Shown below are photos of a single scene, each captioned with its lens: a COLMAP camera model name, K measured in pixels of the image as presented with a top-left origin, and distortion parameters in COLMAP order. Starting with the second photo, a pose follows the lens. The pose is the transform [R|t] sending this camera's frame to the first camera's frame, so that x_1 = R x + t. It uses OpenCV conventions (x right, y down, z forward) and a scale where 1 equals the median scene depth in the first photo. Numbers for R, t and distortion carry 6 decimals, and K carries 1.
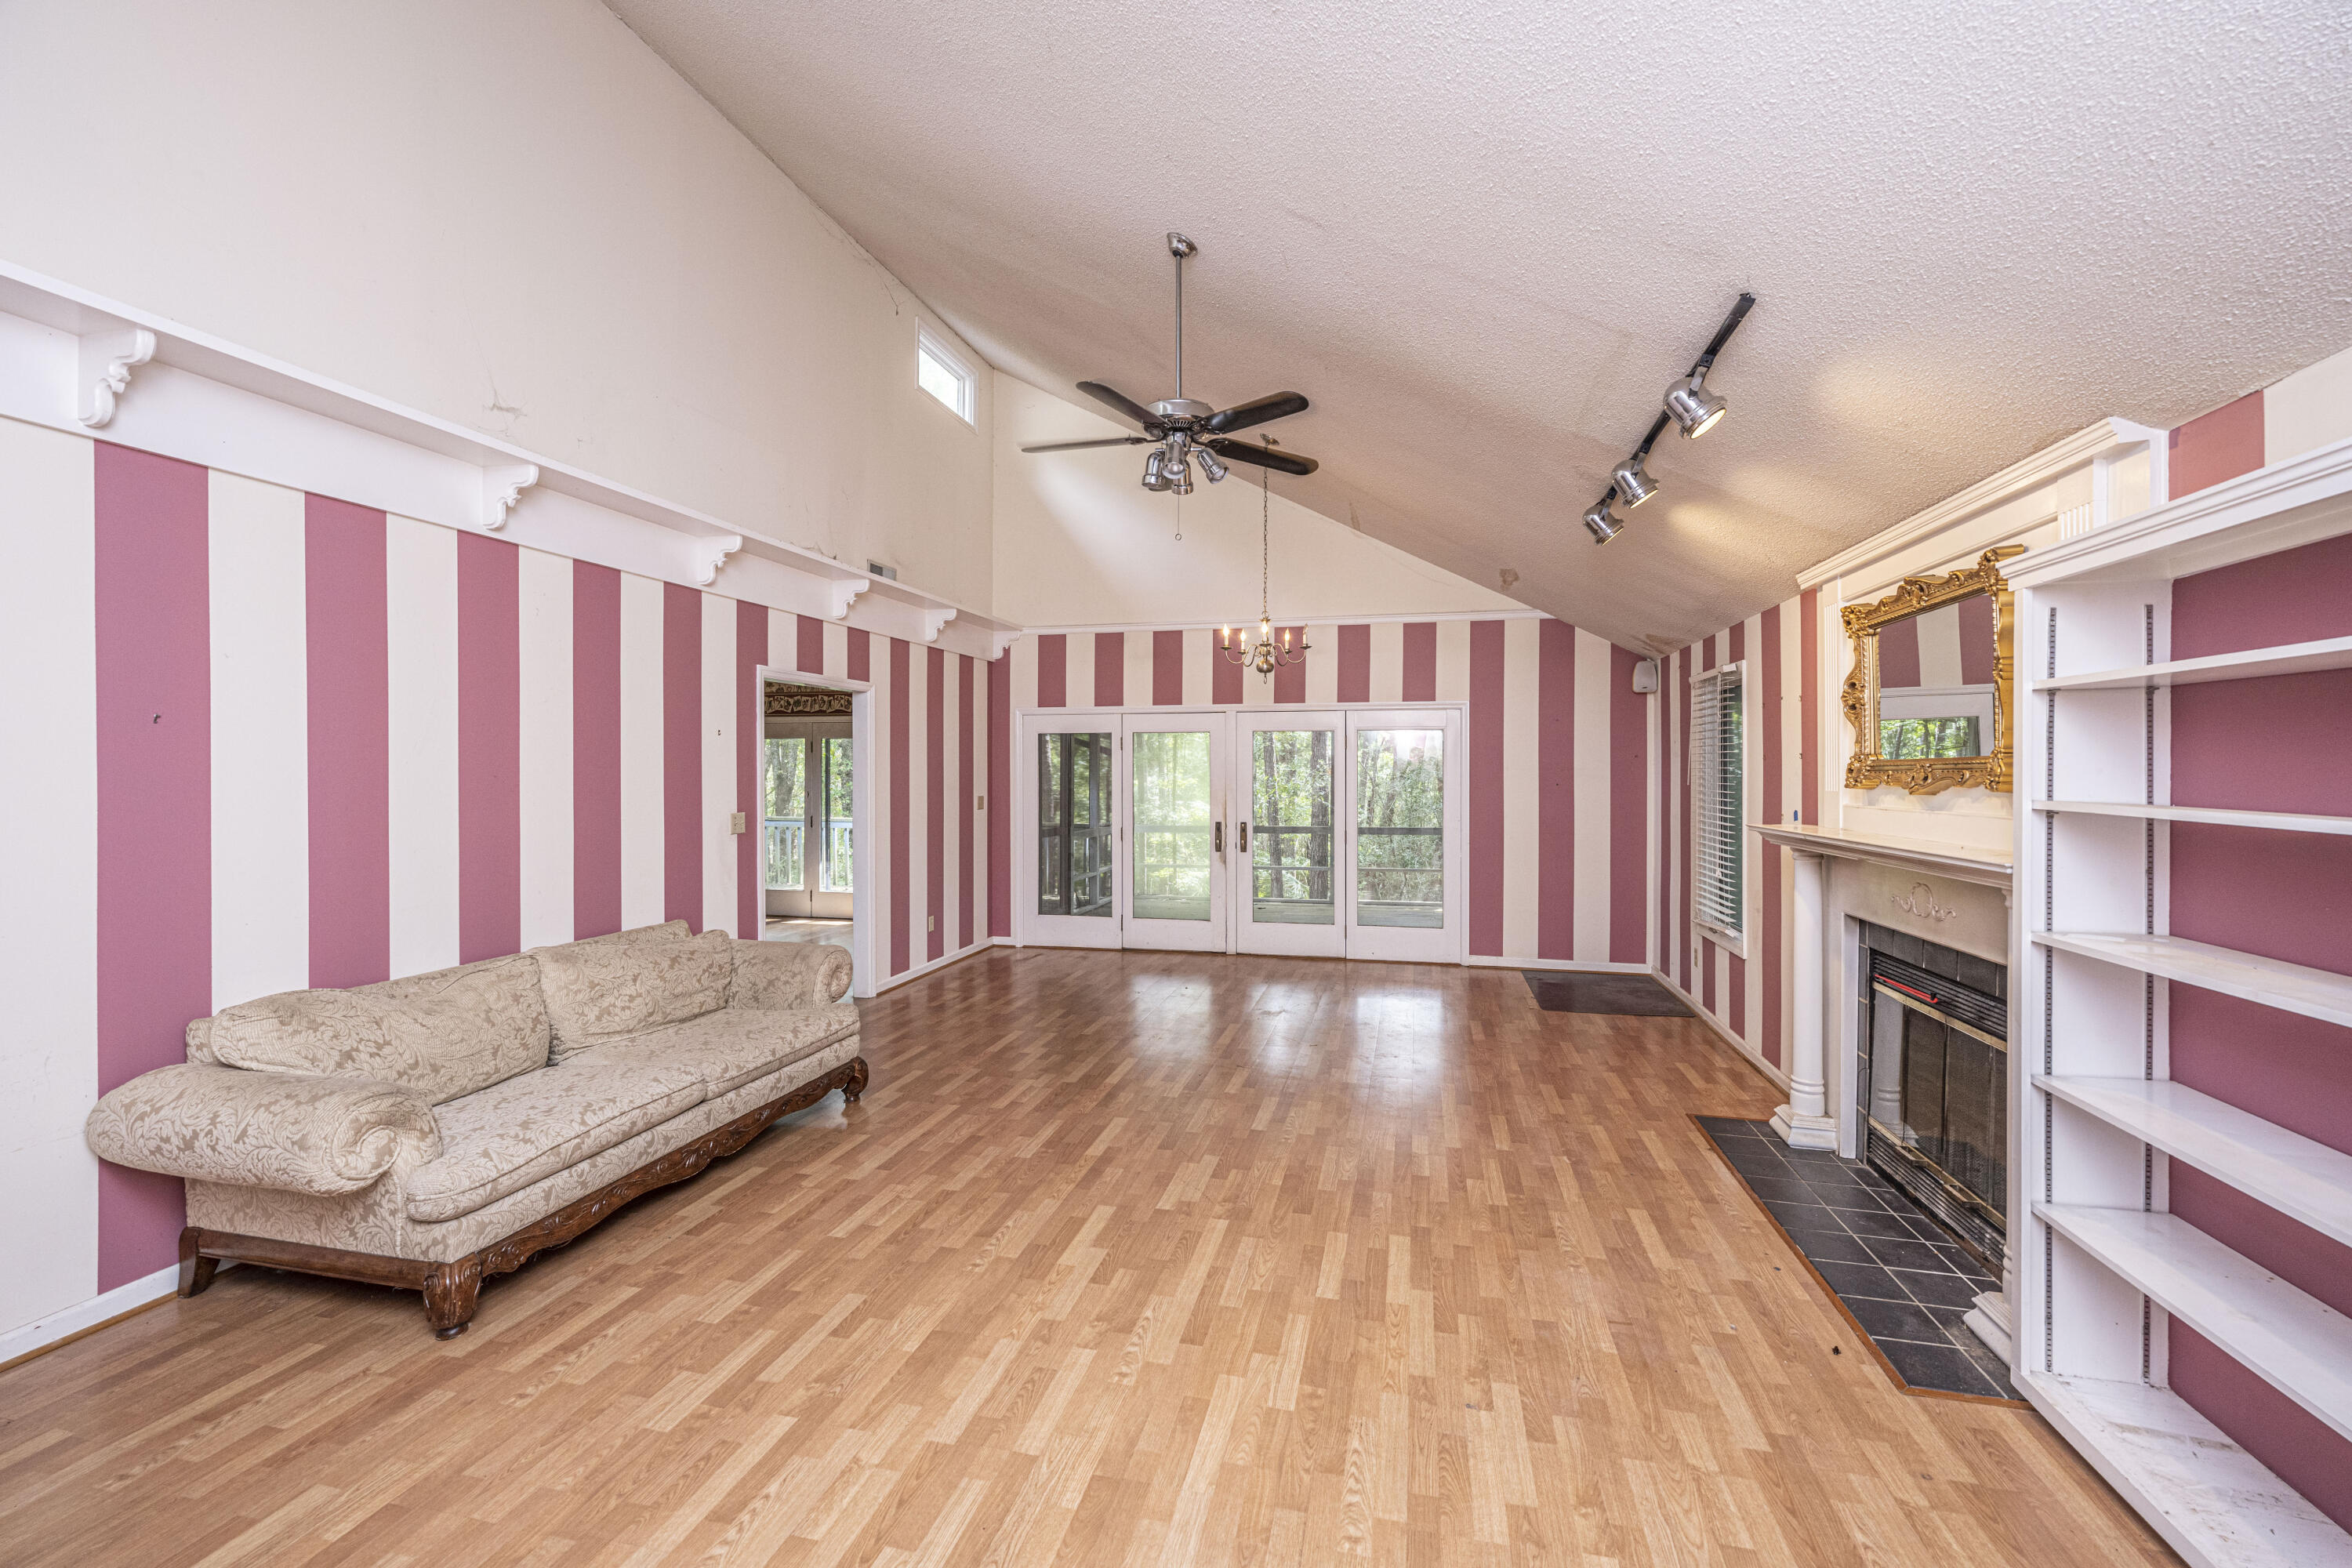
lens RADIAL K [[963.6, 0, 1168.1], [0, 963.6, 777.3], [0, 0, 1]] dist [-0.000214, -0.000451]
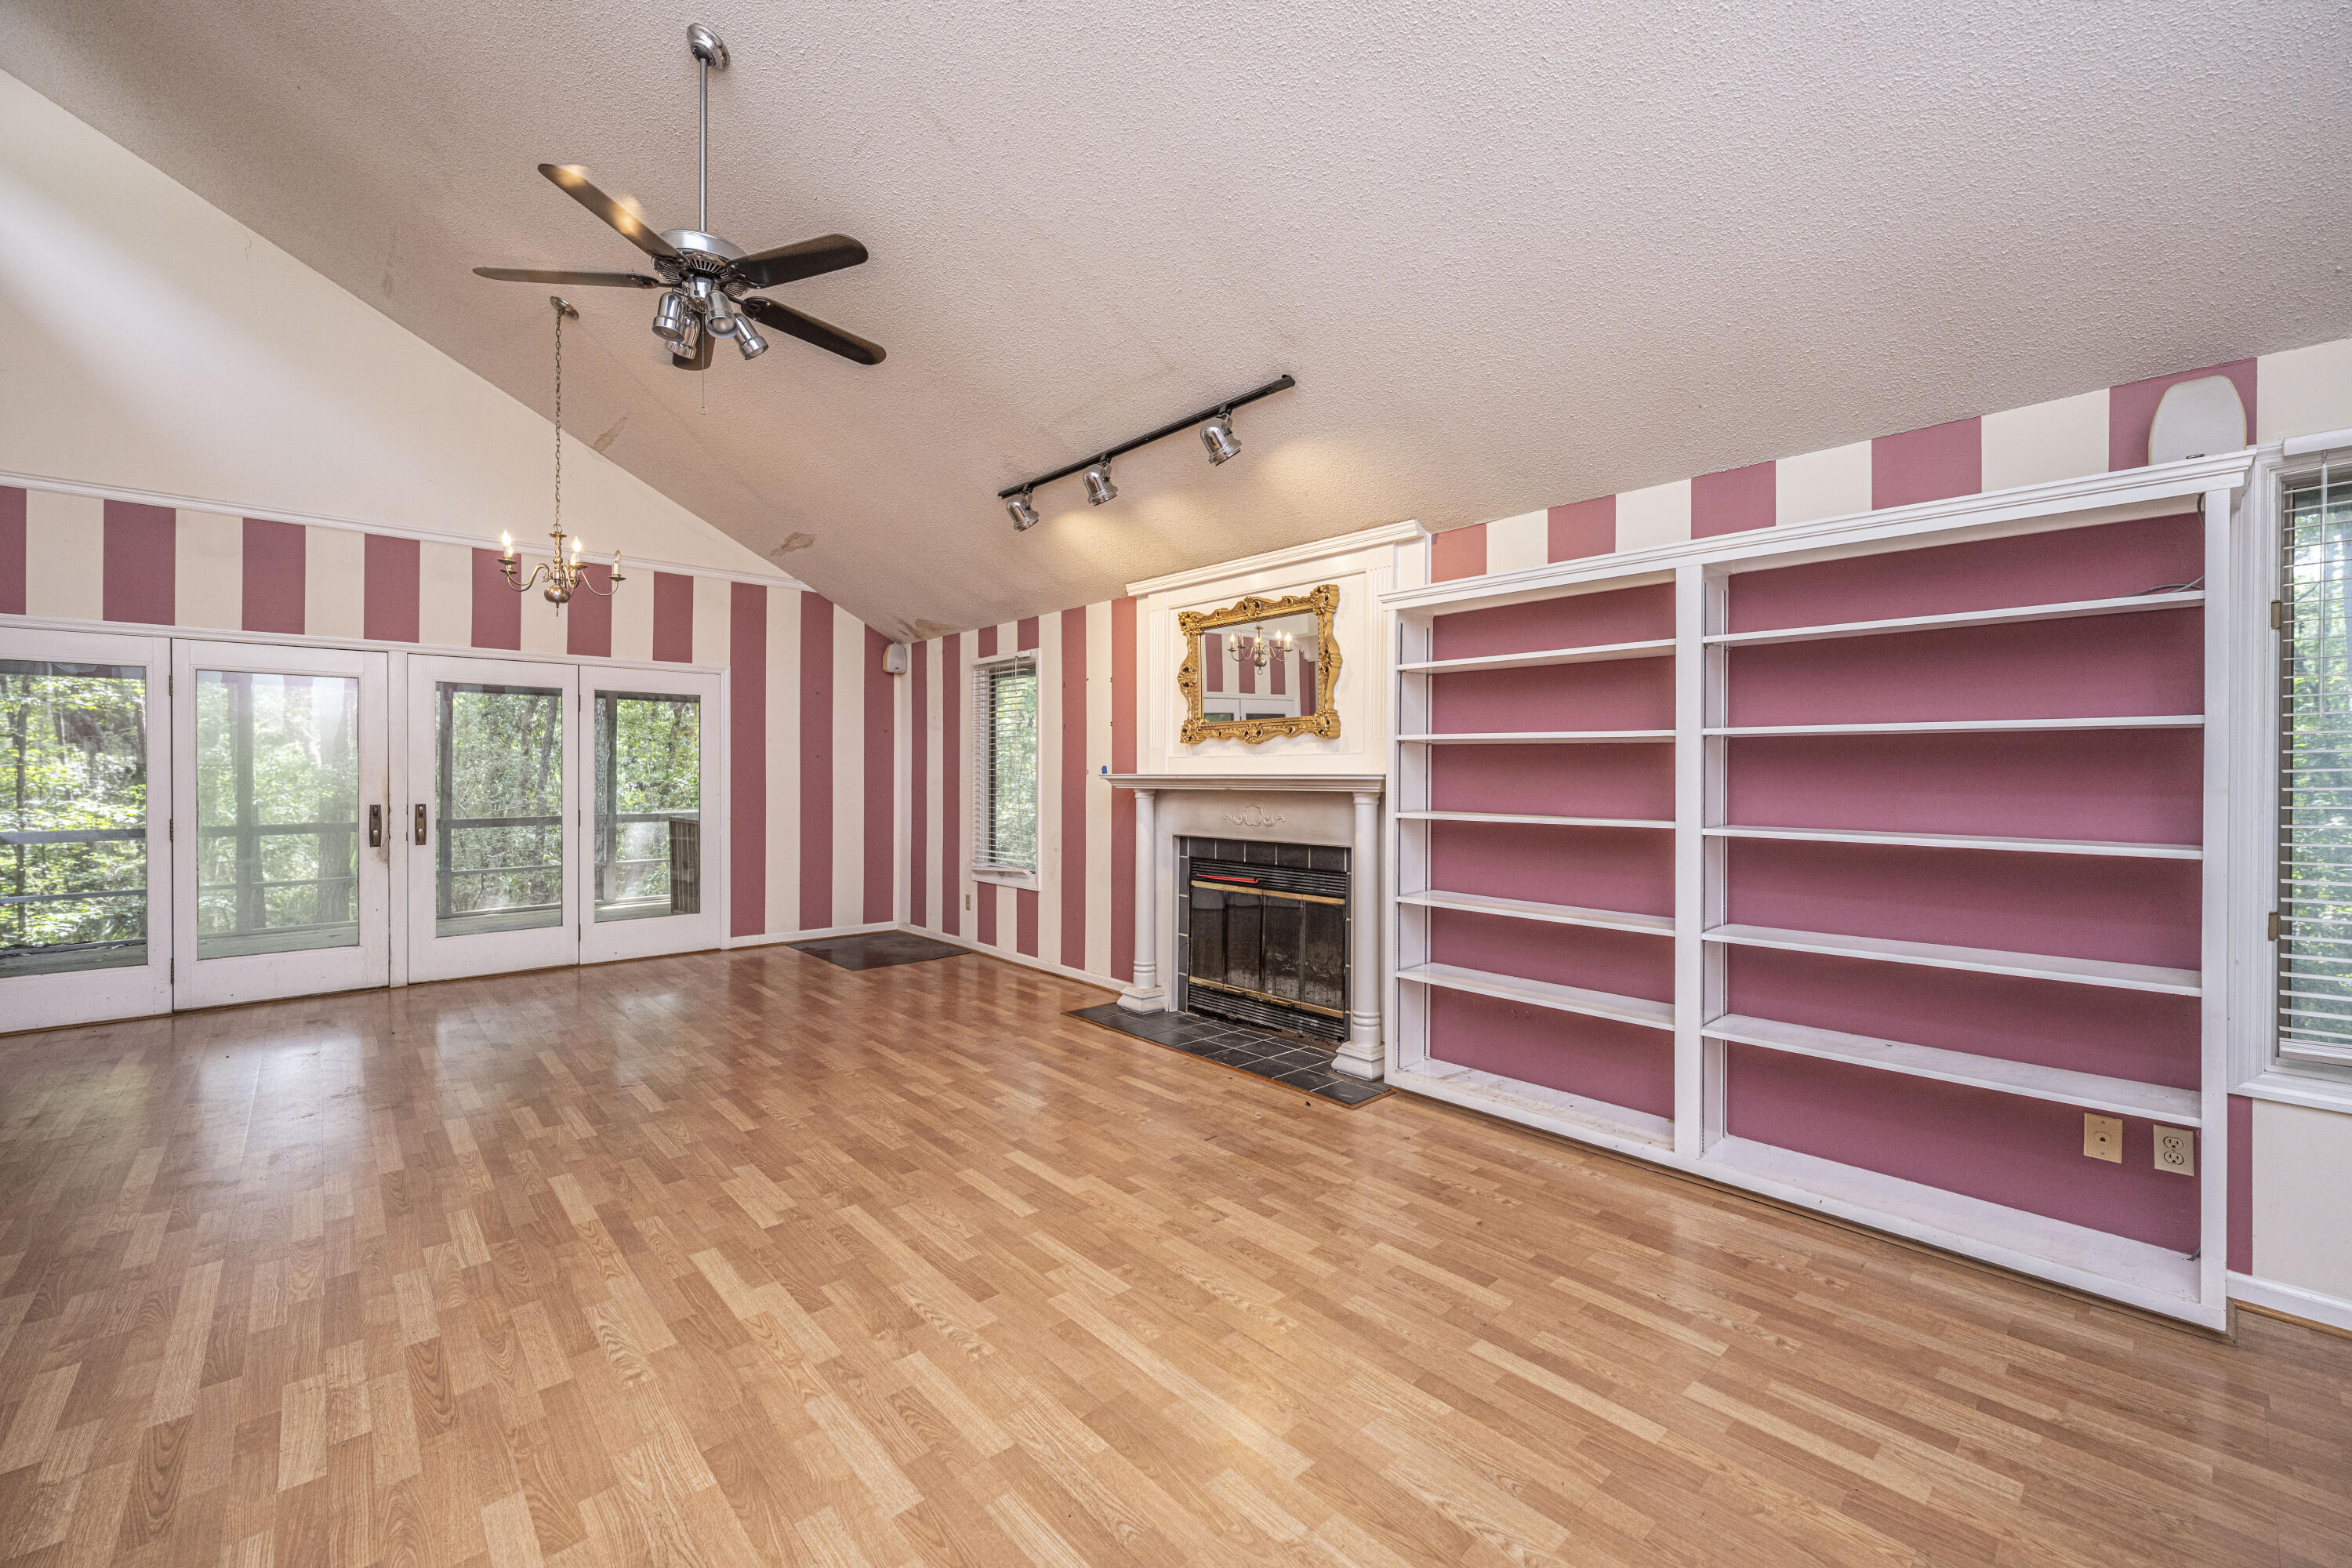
lens RADIAL K [[967.1, 0, 1176.0], [0, 967.1, 784.0], [0, 0, 1]] dist [0.000060, -0.000104]
pose [[0.554269, -0.007246, 0.832306, -0.463571], [0.003733, 0.999974, 0.006220, 0.061611], [-0.832329, -0.000341, 0.554282, 0.235844]]
